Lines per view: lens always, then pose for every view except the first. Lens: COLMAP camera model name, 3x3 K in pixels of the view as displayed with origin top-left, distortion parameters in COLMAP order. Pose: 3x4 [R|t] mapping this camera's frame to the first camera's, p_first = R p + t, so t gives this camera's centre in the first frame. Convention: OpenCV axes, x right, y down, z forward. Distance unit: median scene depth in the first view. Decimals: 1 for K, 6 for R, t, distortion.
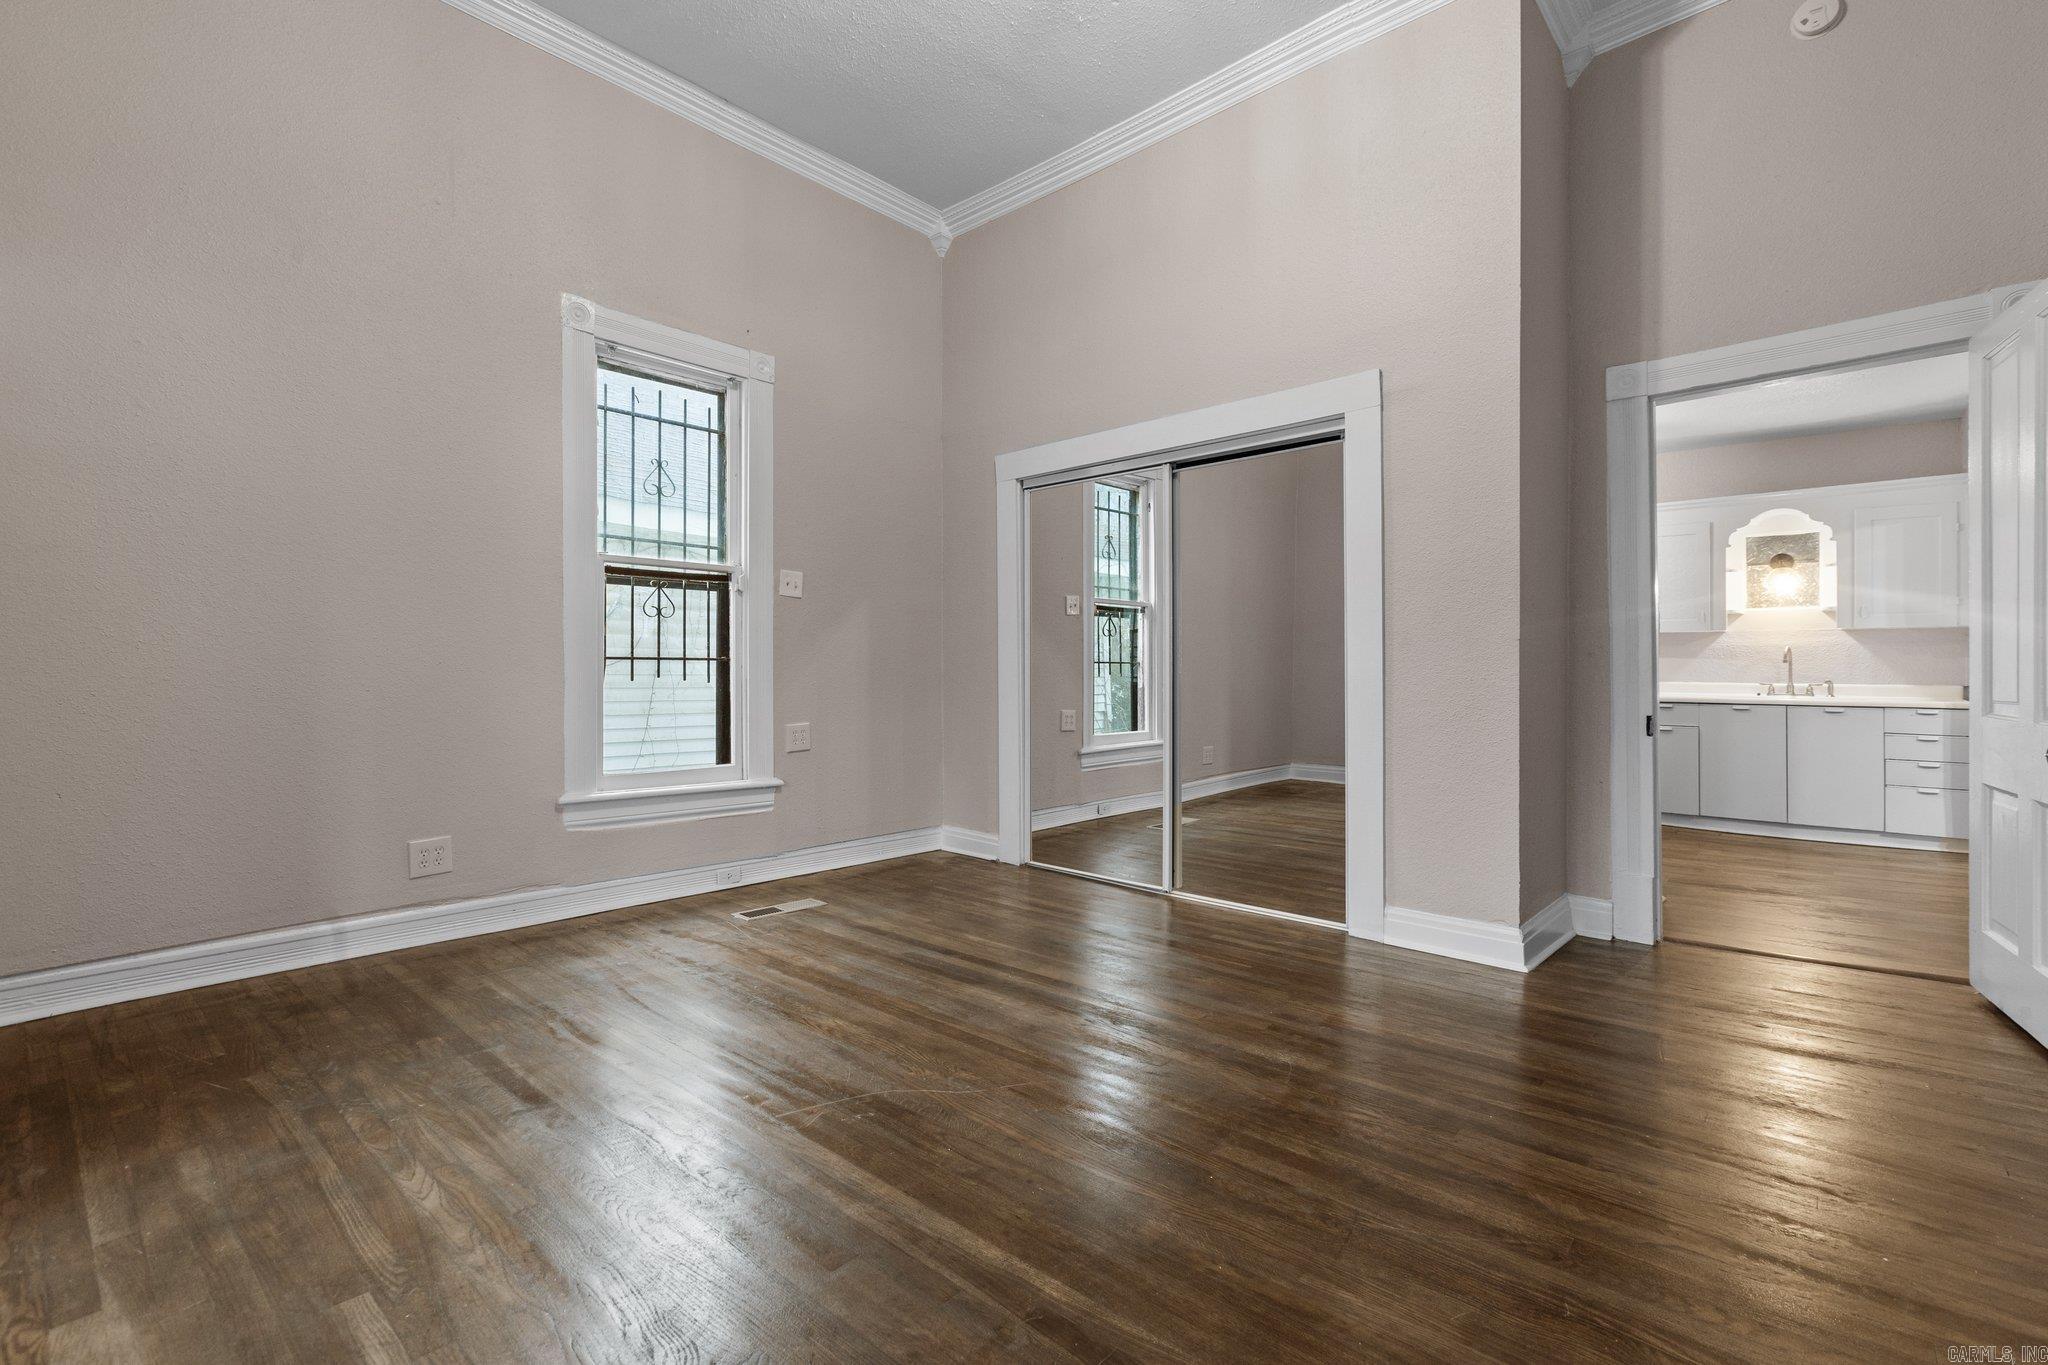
lens RADIAL K [[917.6, 0, 1036.3], [0, 917.6, 667.2], [0, 0, 1]] dist [0.002955, -0.000899]
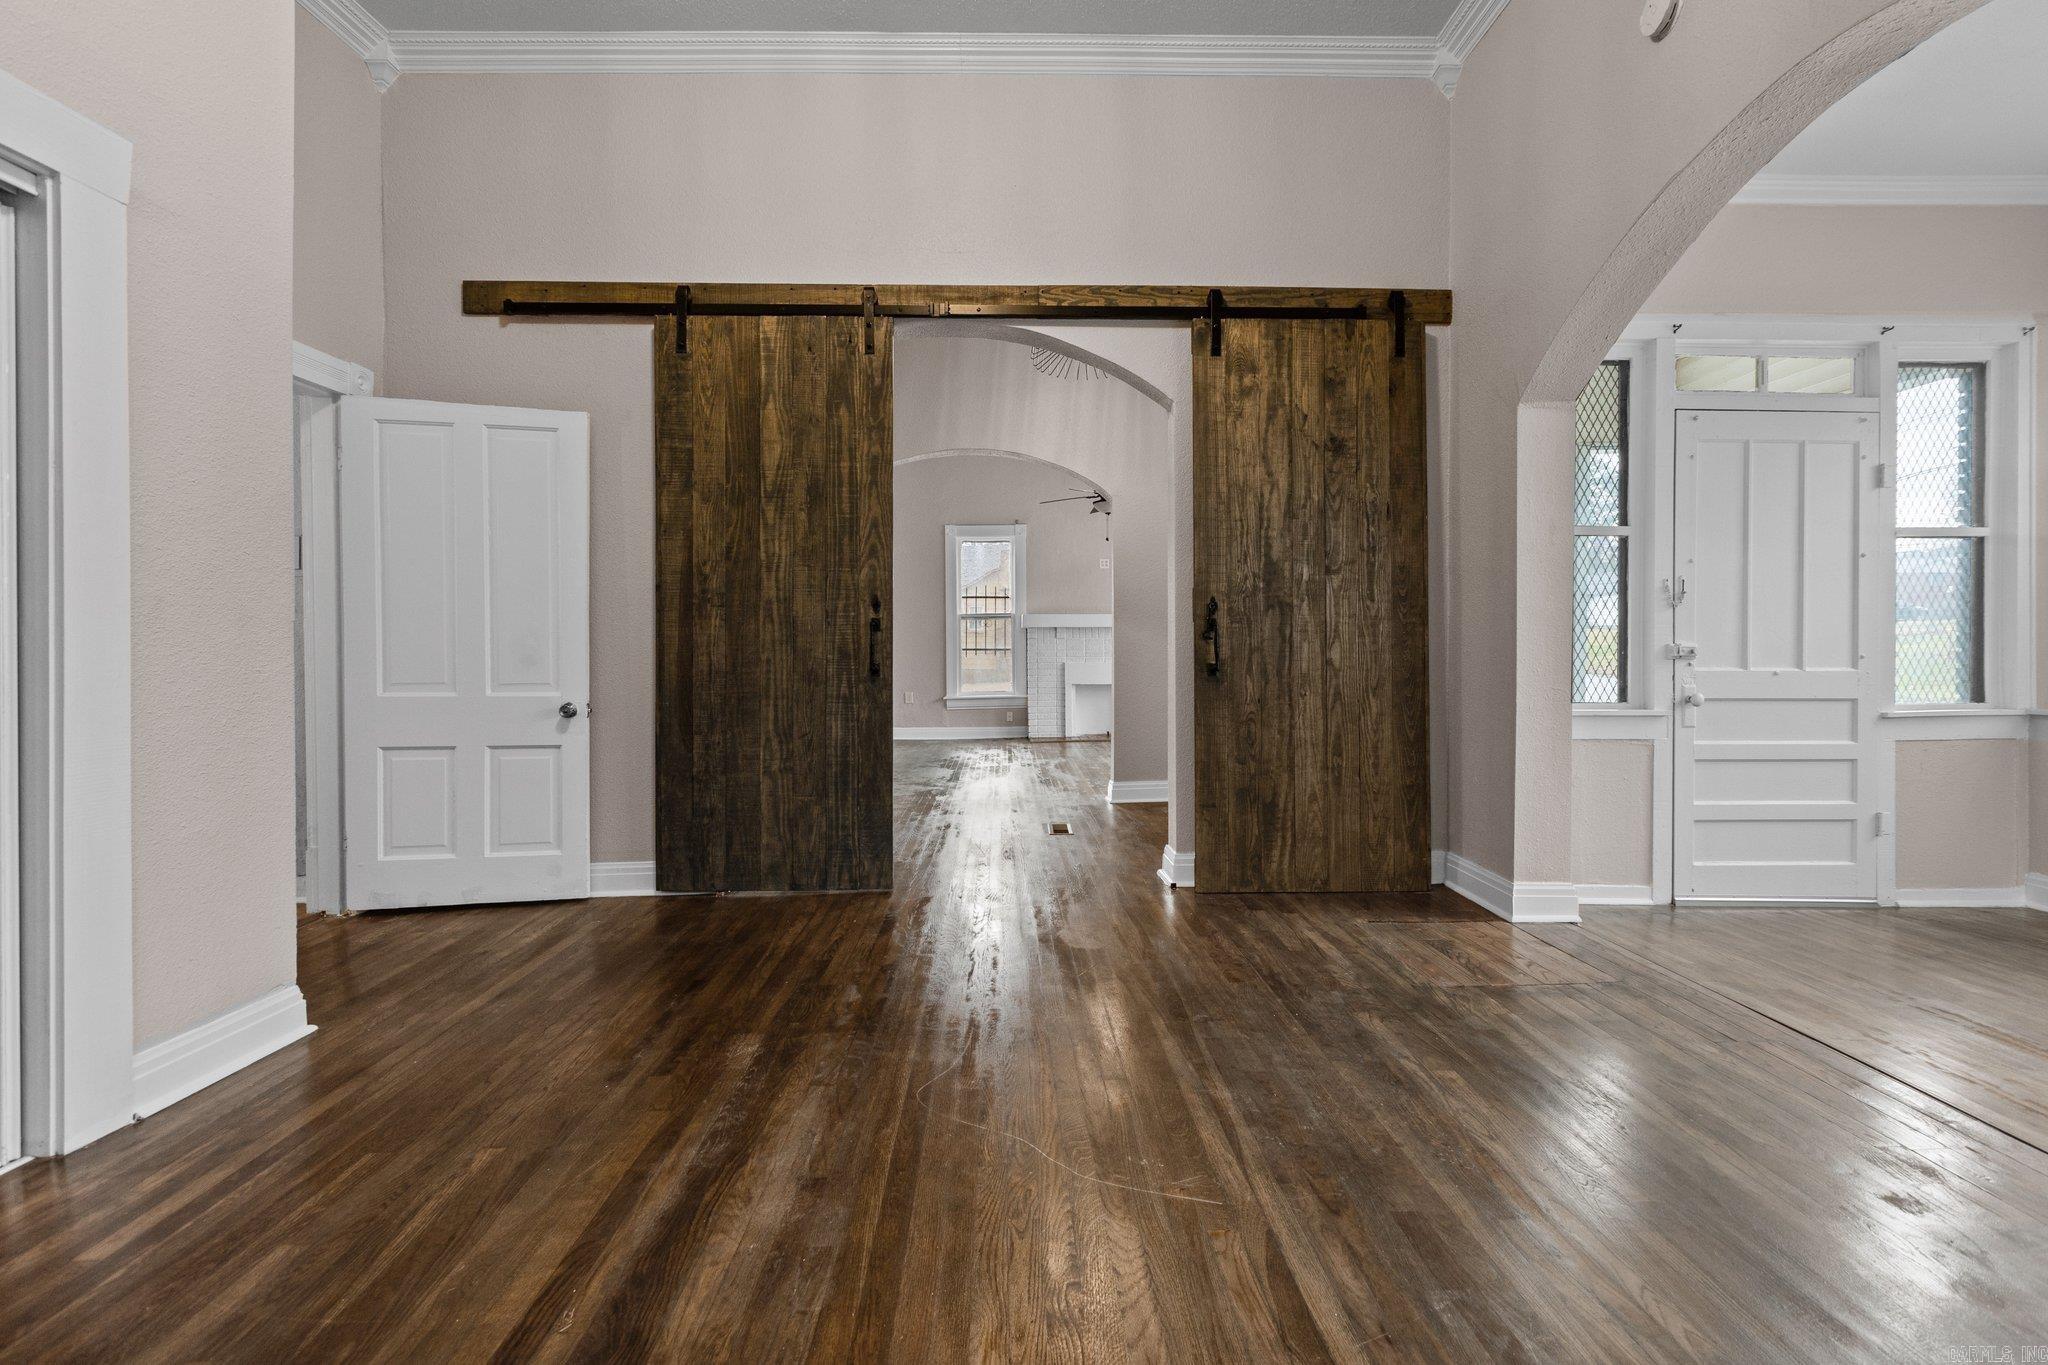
lens RADIAL K [[917.6, 0, 1031.8], [0, 917.6, 671.9], [0, 0, 1]] dist [0.002955, -0.000899]
pose [[-0.681130, -0.004574, 0.732148, -0.380221], [0.004613, 0.999934, 0.010539, 0.006059], [-0.732148, 0.010556, -0.681064, 0.834828]]
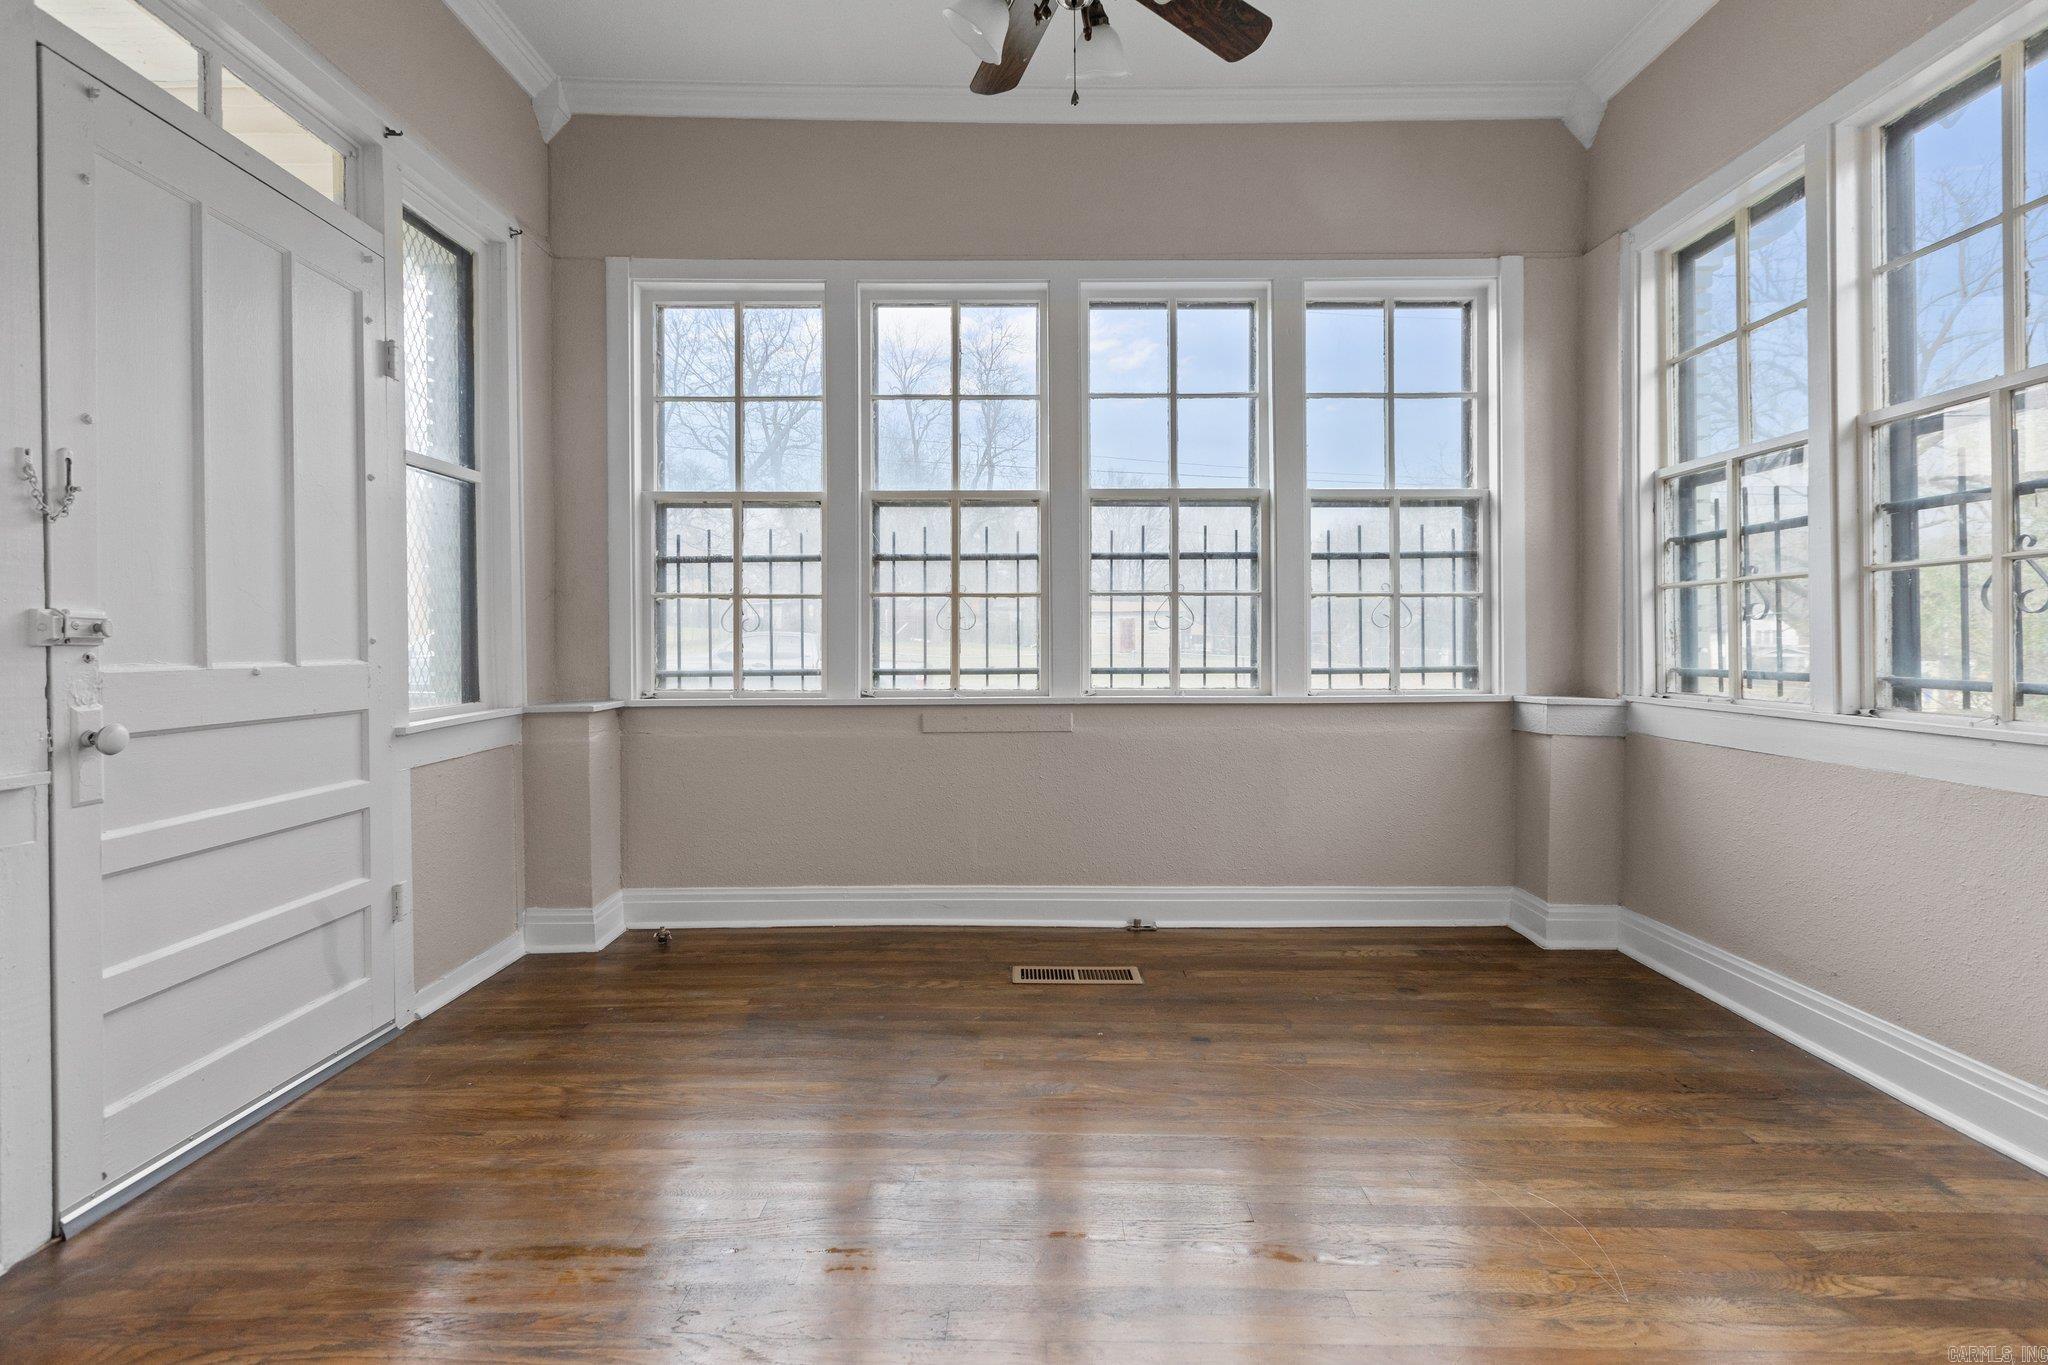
lens RADIAL K [[917.6, 0, 1035.9], [0, 917.6, 647.2], [0, 0, 1]] dist [0.002955, -0.000899]
pose [[-0.734036, 0.011144, -0.679019, -0.184600], [0.006277, 0.999934, 0.009625, 0.005205], [0.679081, 0.002803, -0.734058, 0.290574]]
